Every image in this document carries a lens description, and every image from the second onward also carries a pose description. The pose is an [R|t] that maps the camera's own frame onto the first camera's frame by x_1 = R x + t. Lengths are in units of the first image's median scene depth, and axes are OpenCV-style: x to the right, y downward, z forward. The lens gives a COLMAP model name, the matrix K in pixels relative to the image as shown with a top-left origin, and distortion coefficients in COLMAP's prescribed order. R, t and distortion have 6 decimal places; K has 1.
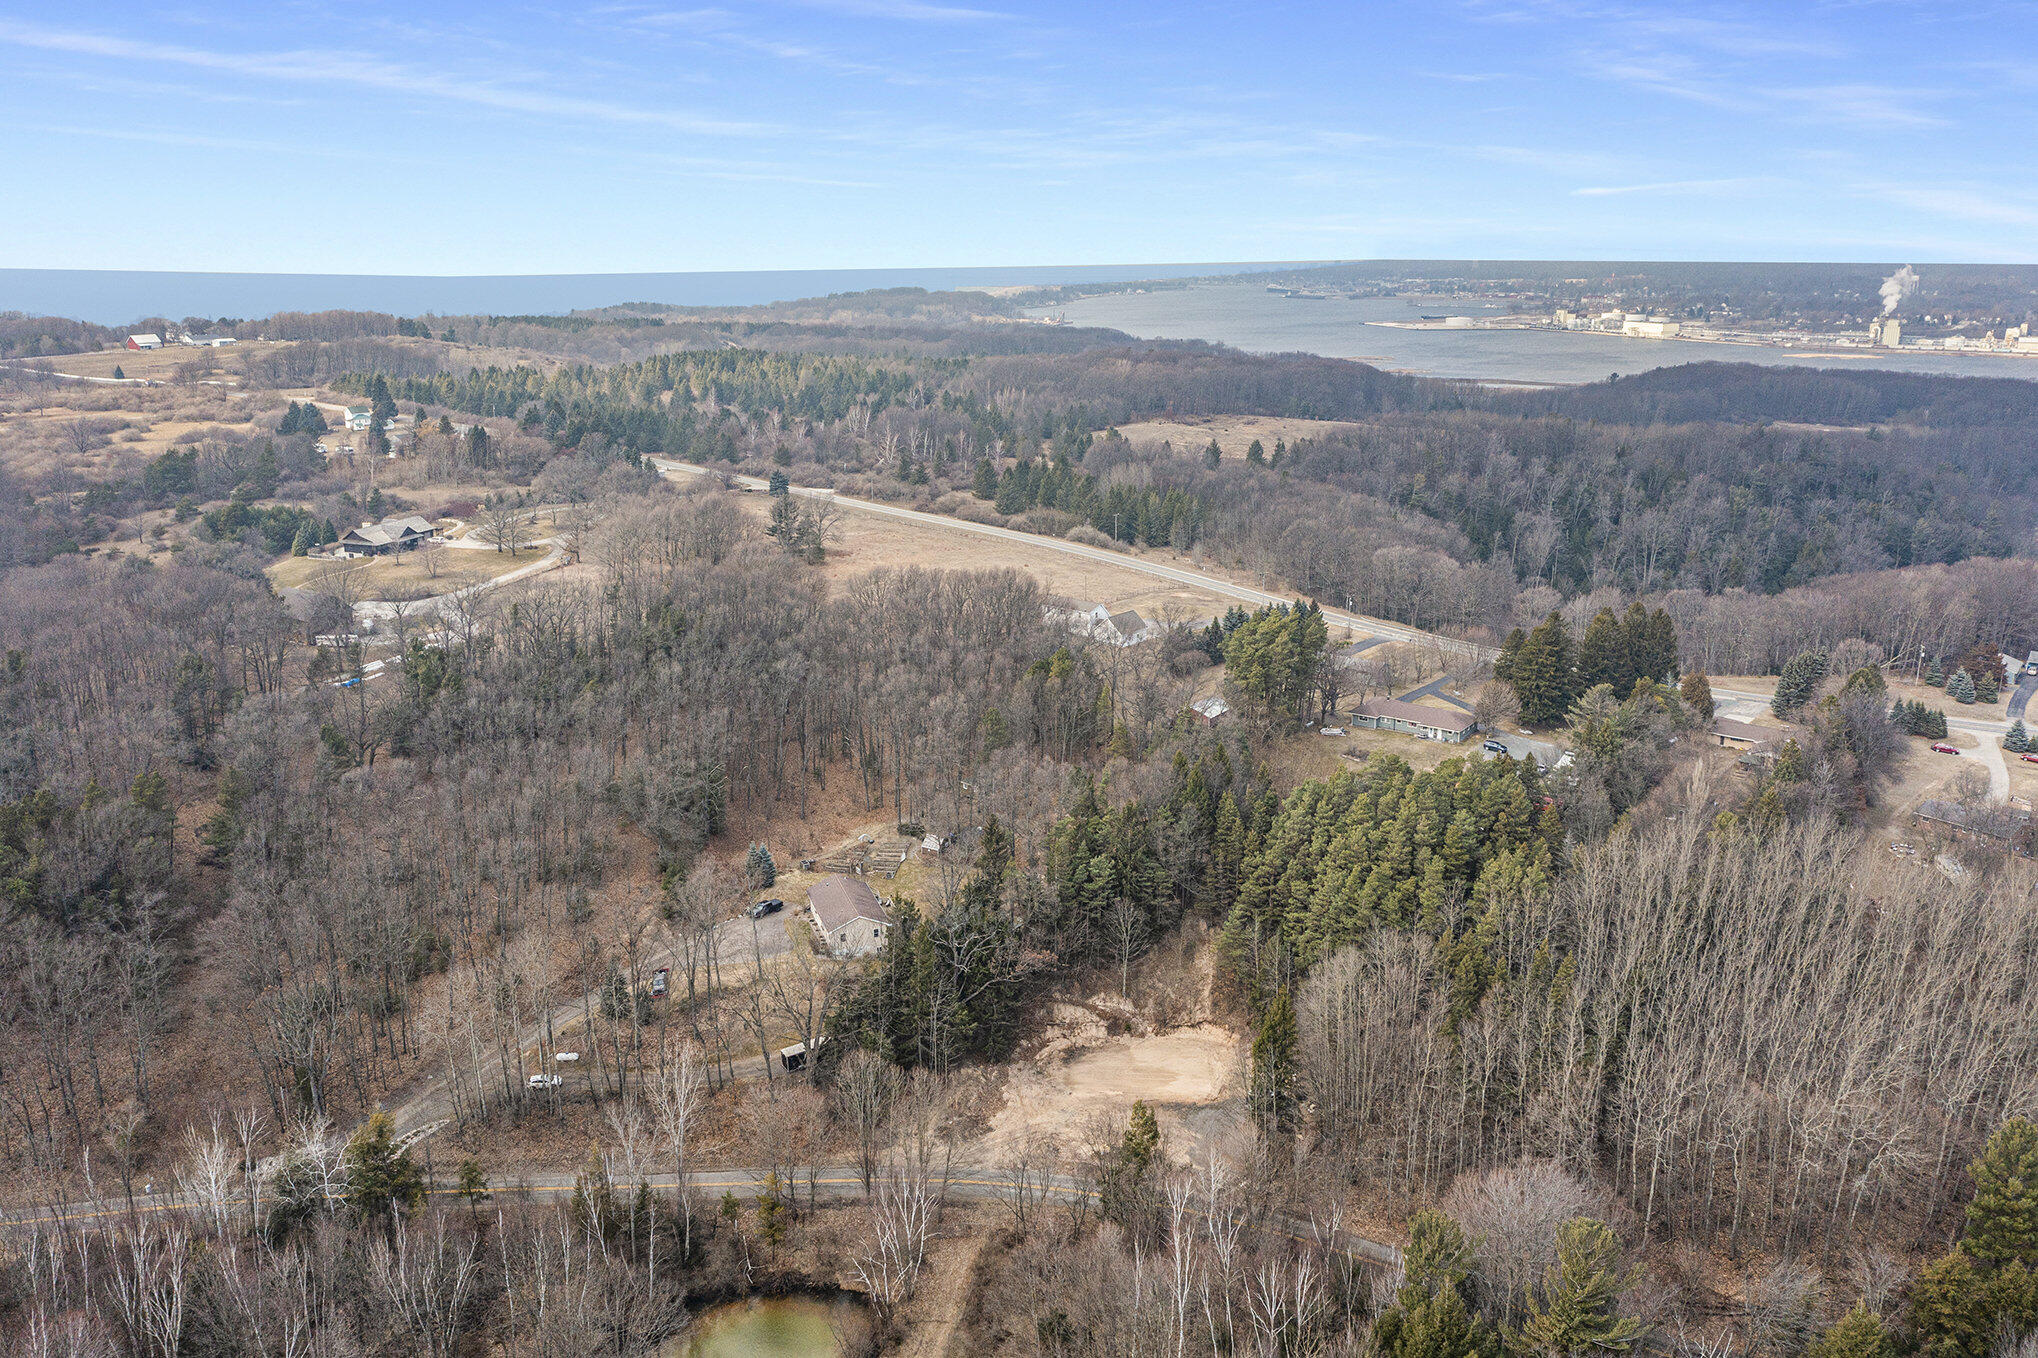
lens RADIAL K [[1681.9, 0, 1027.8], [0, 1681.9, 692.5], [0, 0, 1]] dist [0.040468, -0.004085]
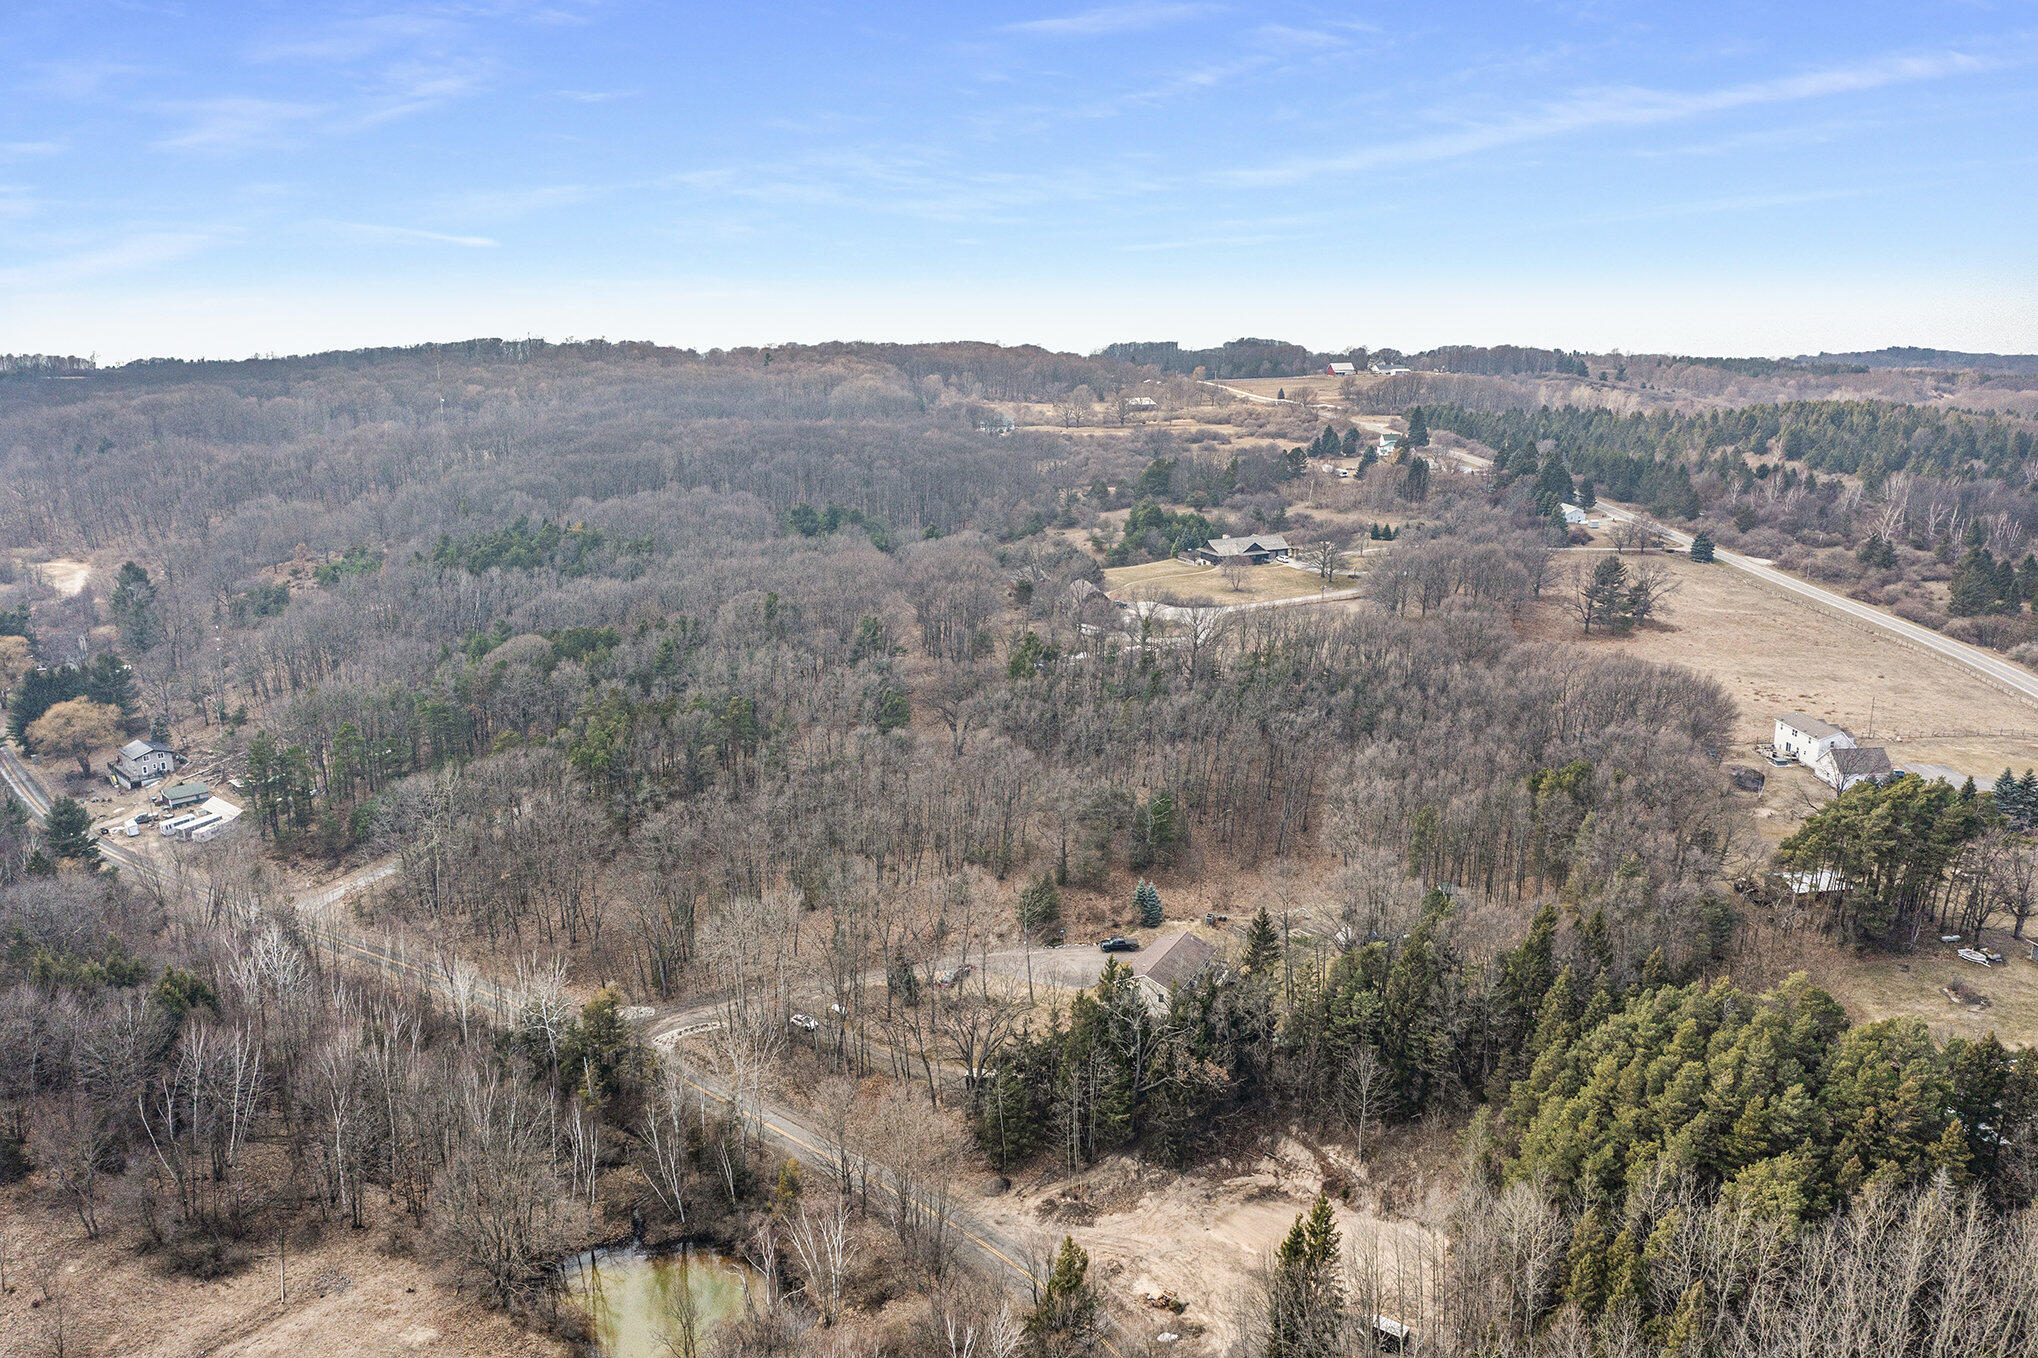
lens RADIAL K [[1681.9, 0, 1029.1], [0, 1681.9, 670.4], [0, 0, 1]] dist [0.040468, -0.004085]
pose [[0.702135, 0.167193, -0.692137, 0.231574], [-0.190569, 0.980706, 0.043577, -0.031211], [0.686068, 0.101303, 0.720450, 0.117680]]
